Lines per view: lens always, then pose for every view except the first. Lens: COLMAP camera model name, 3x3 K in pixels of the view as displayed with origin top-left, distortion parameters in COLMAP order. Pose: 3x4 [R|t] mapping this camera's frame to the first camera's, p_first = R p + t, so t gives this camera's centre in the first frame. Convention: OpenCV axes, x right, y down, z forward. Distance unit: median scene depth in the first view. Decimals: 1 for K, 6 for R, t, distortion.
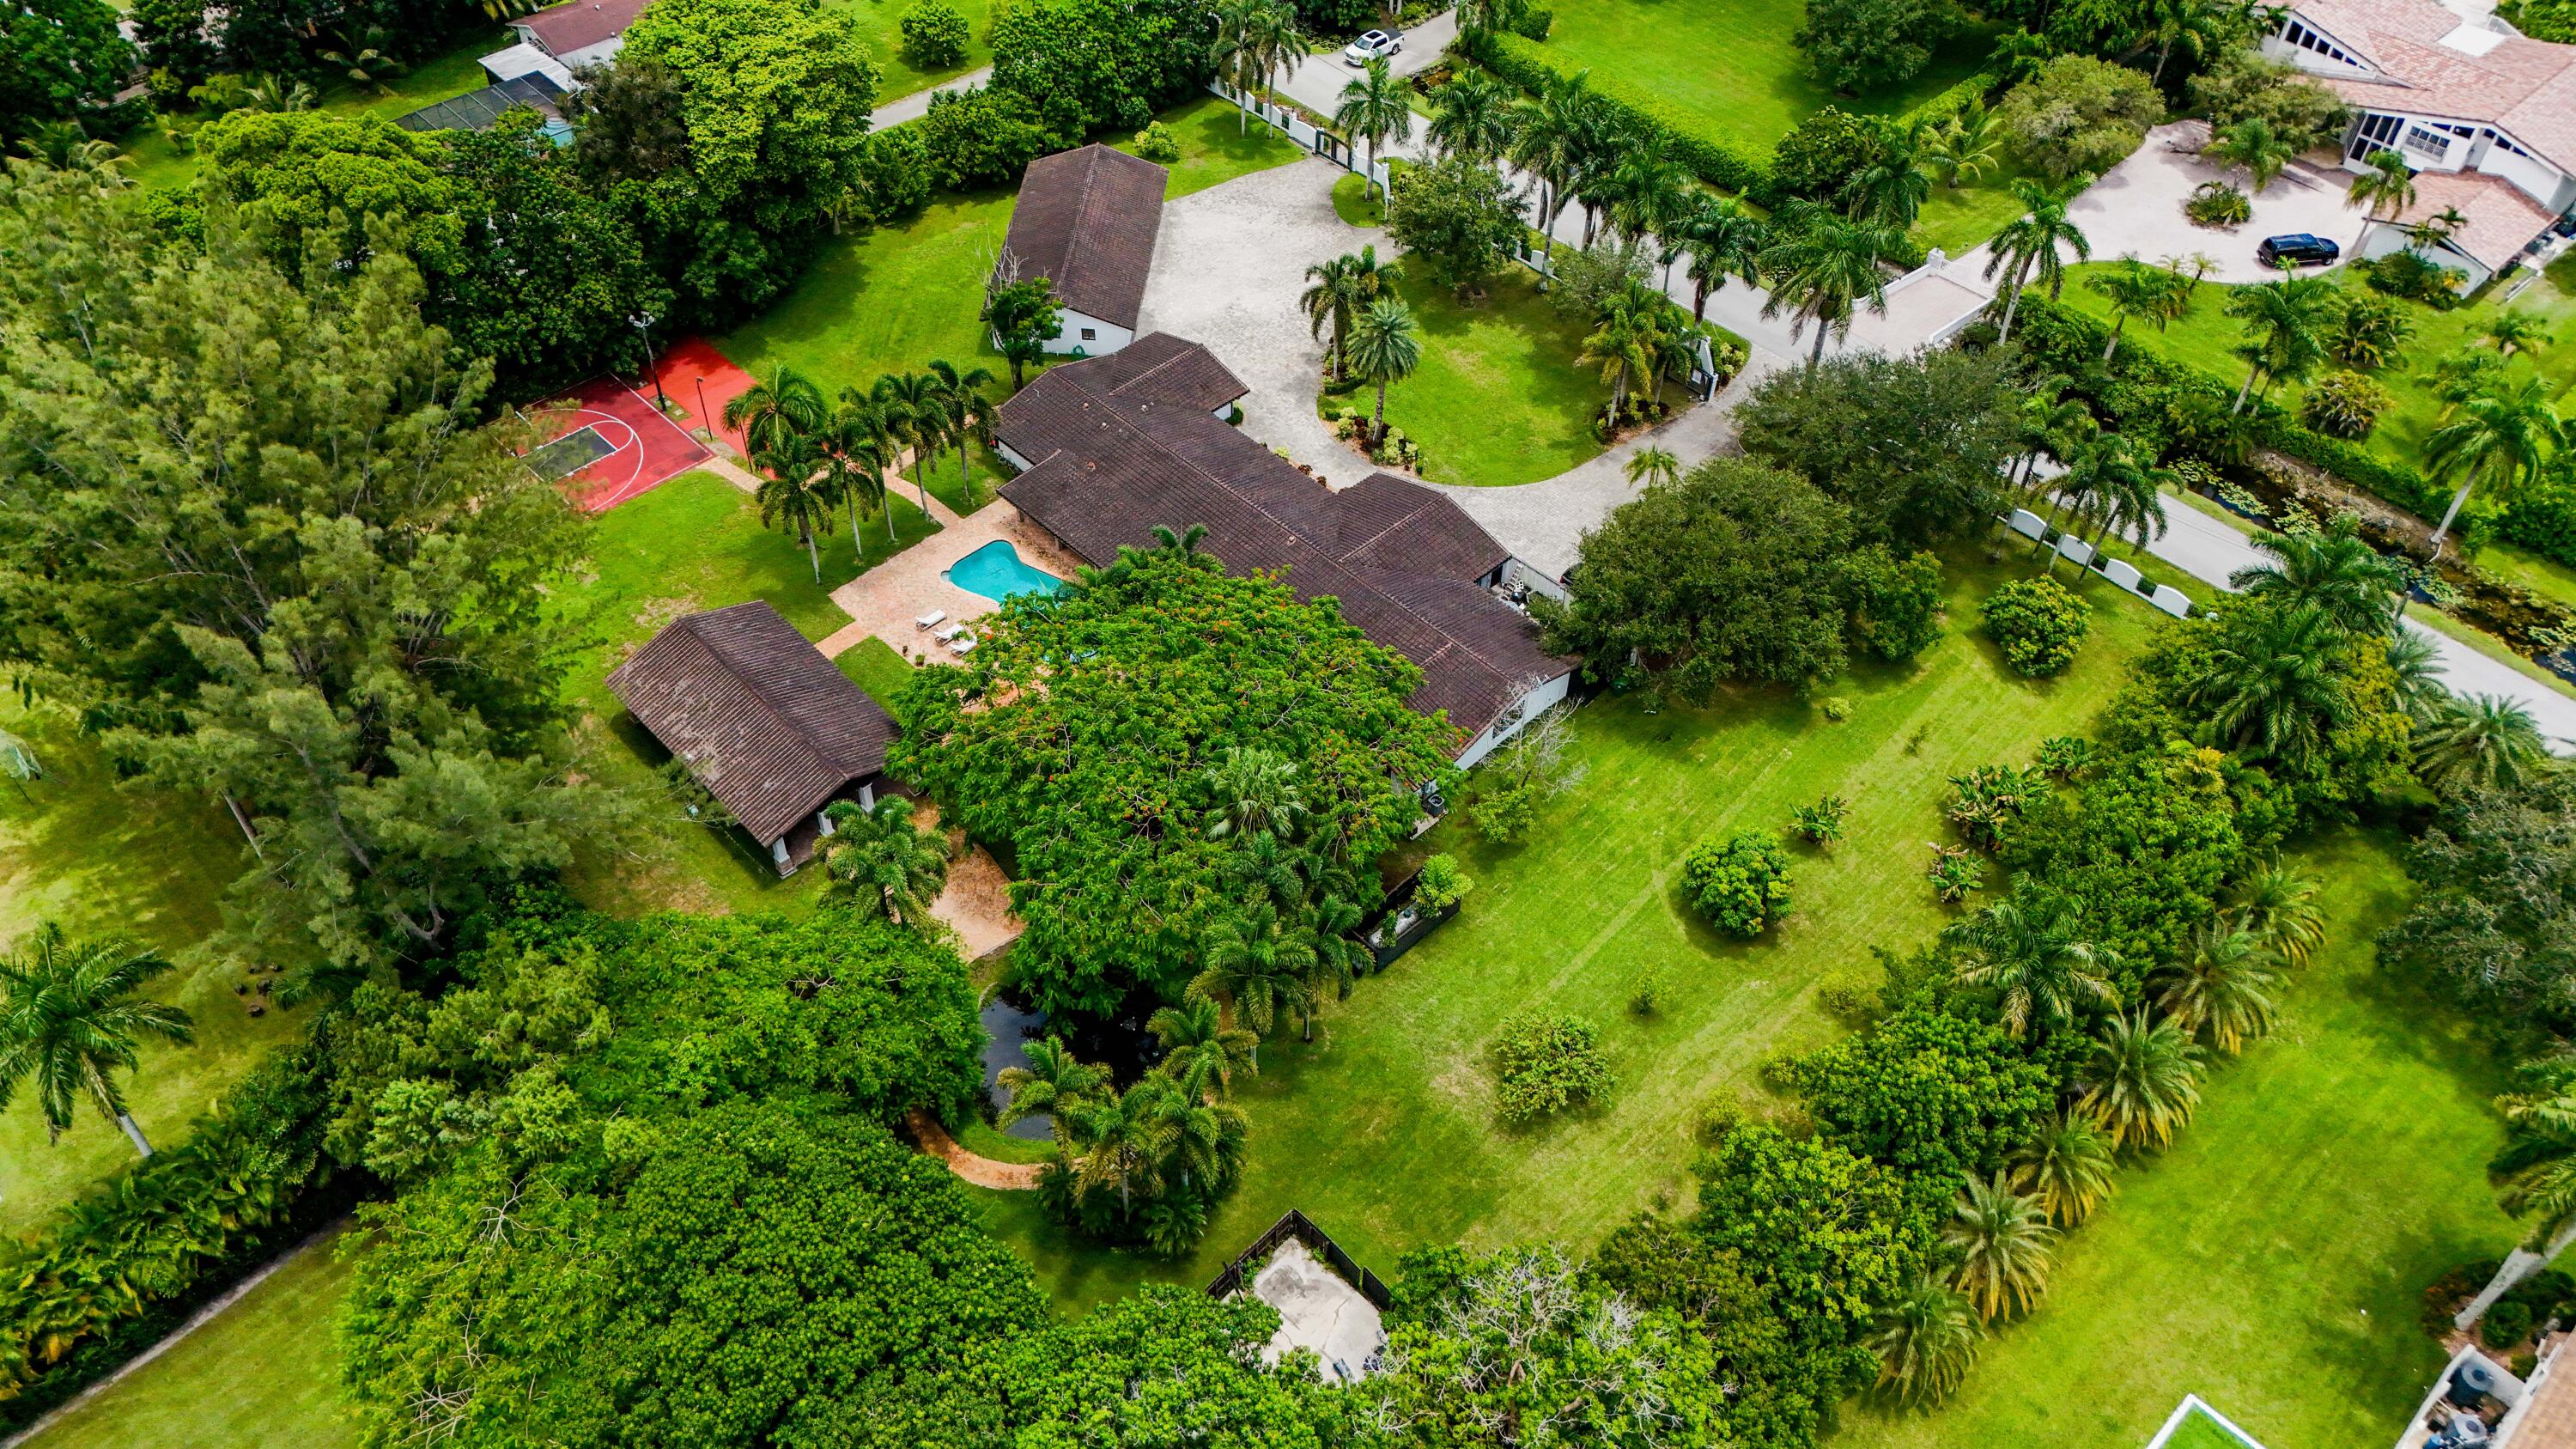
lens RADIAL K [[1917.8, 0, 1289.9], [0, 1917.8, 719.3], [0, 0, 1]] dist [0.060947, -0.042583]
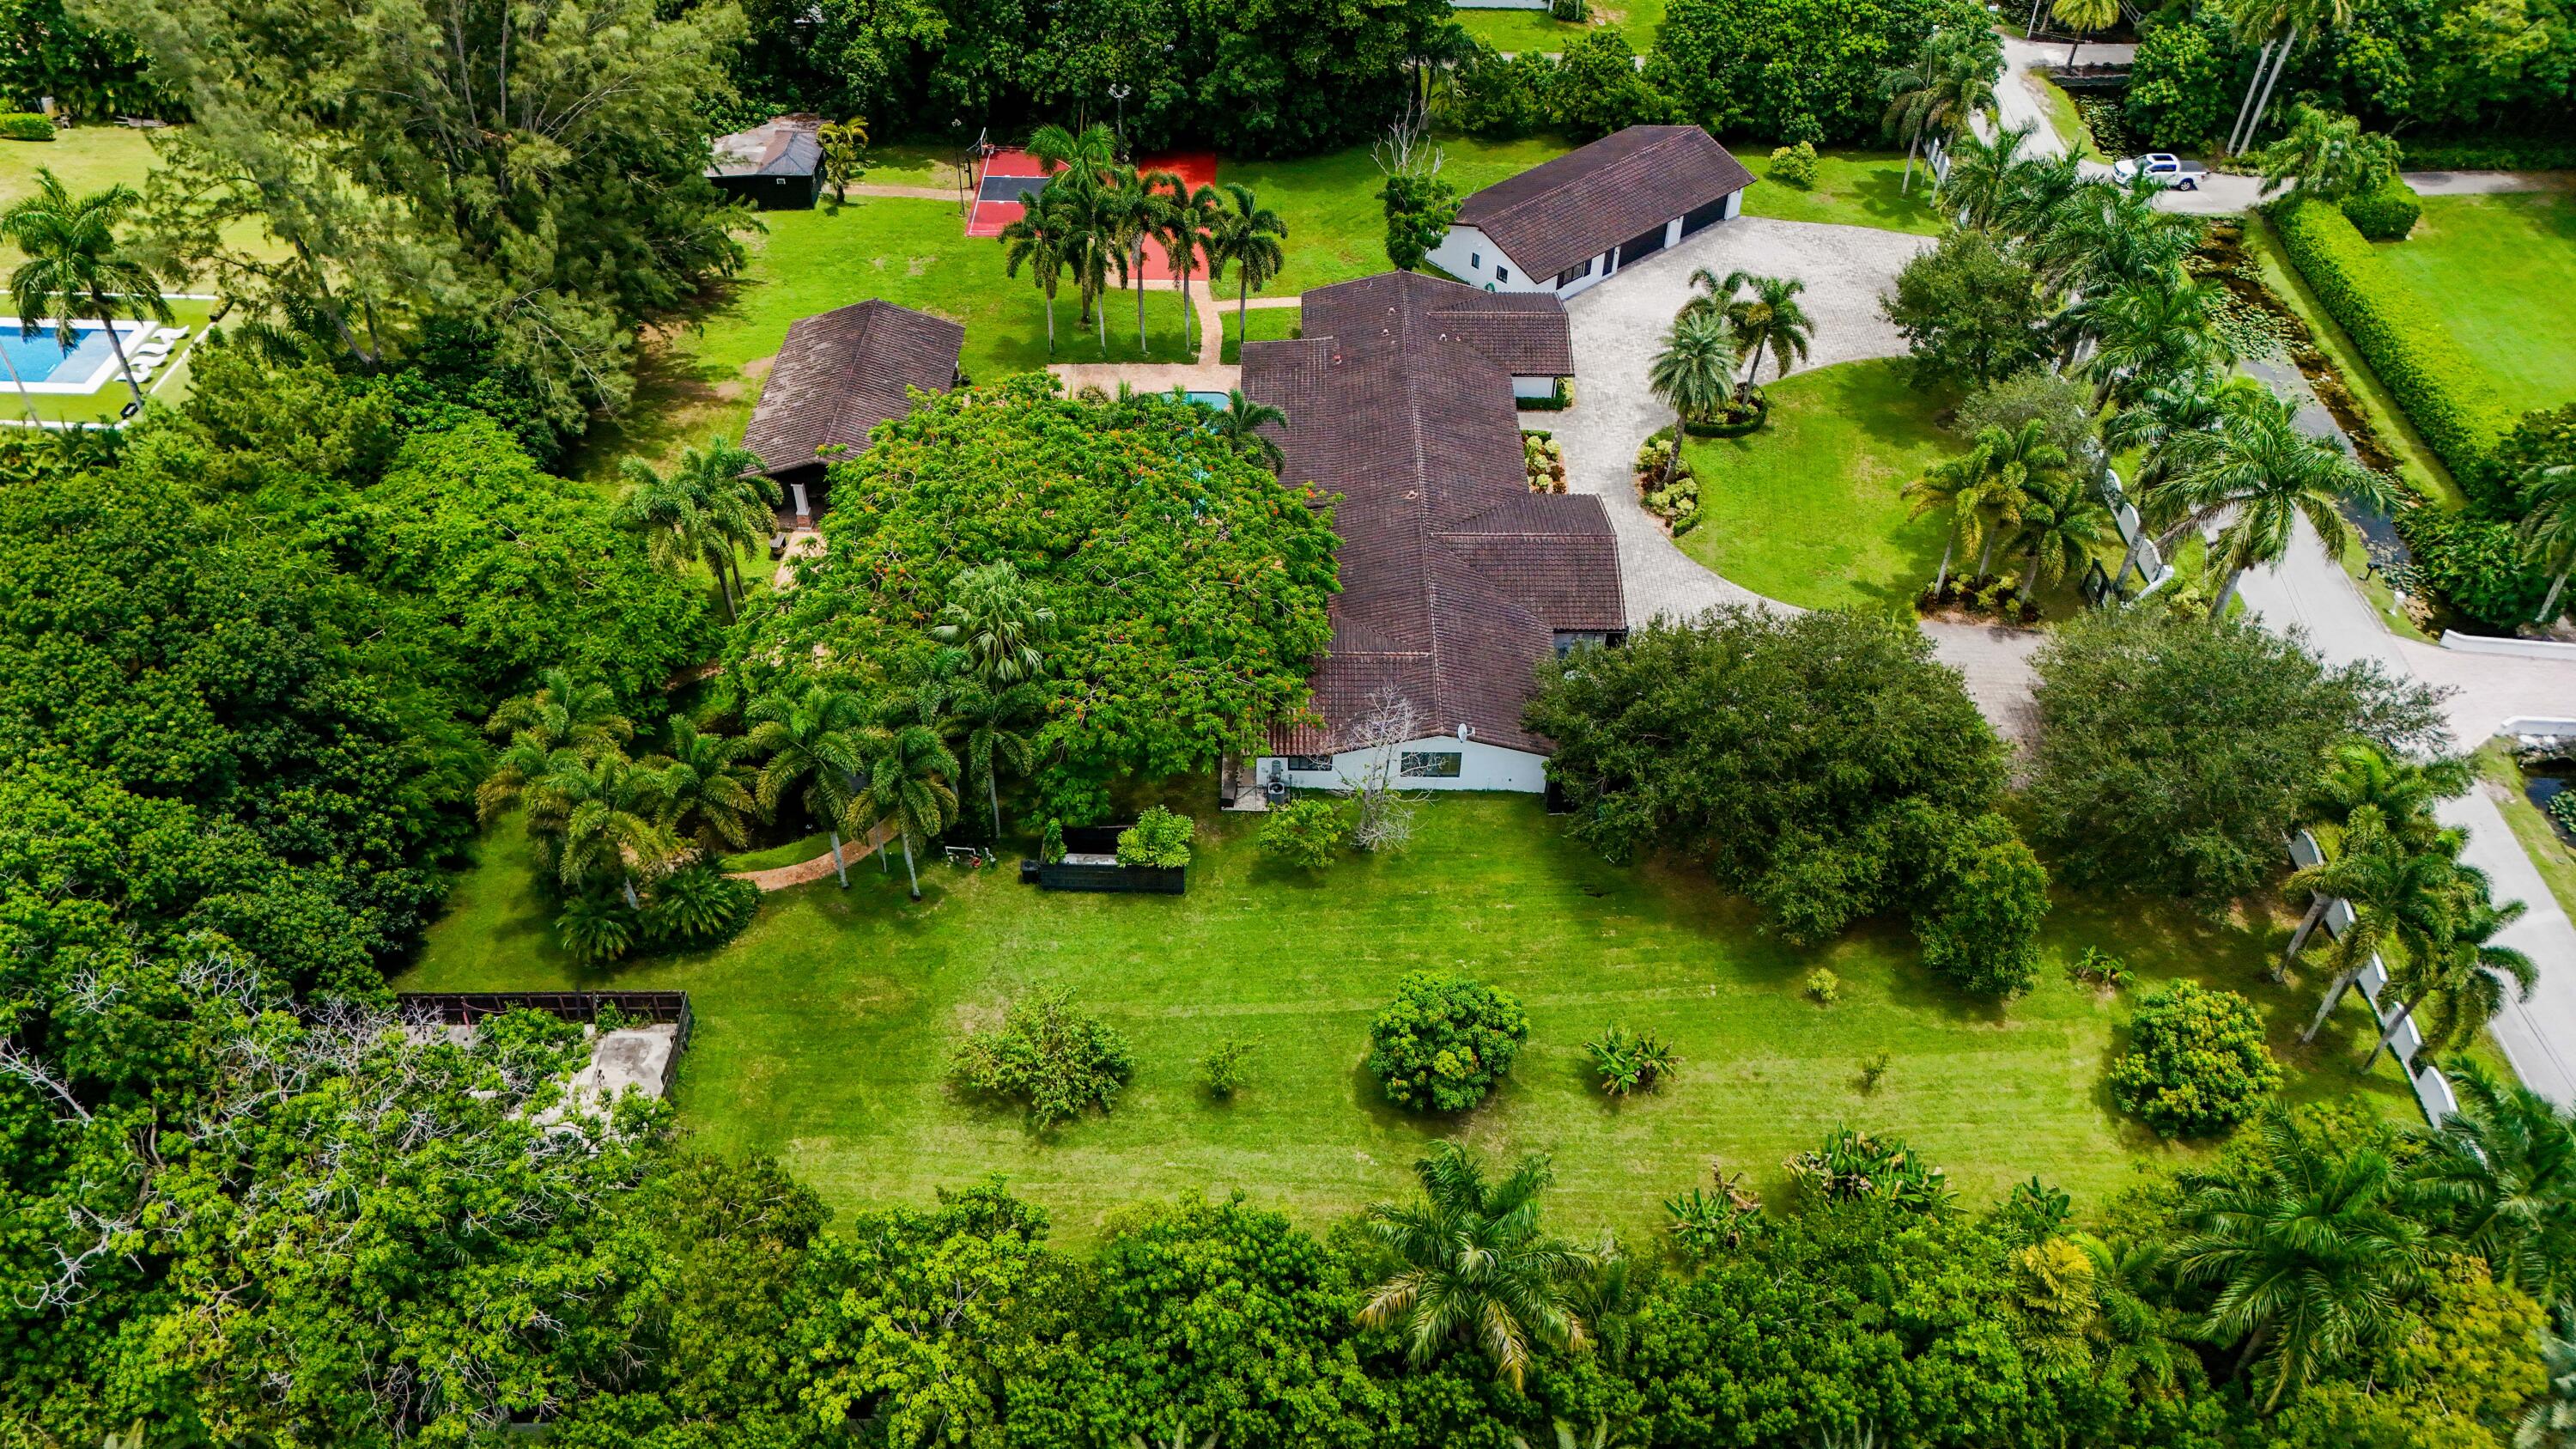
lens RADIAL K [[1917.8, 0, 1283.7], [0, 1917.8, 724.9], [0, 0, 1]] dist [0.060947, -0.042583]
pose [[0.720118, 0.462602, -0.517136, 0.483454], [-0.498915, 0.863186, 0.077414, -0.046343], [0.482196, 0.202260, 0.852395, 0.281141]]
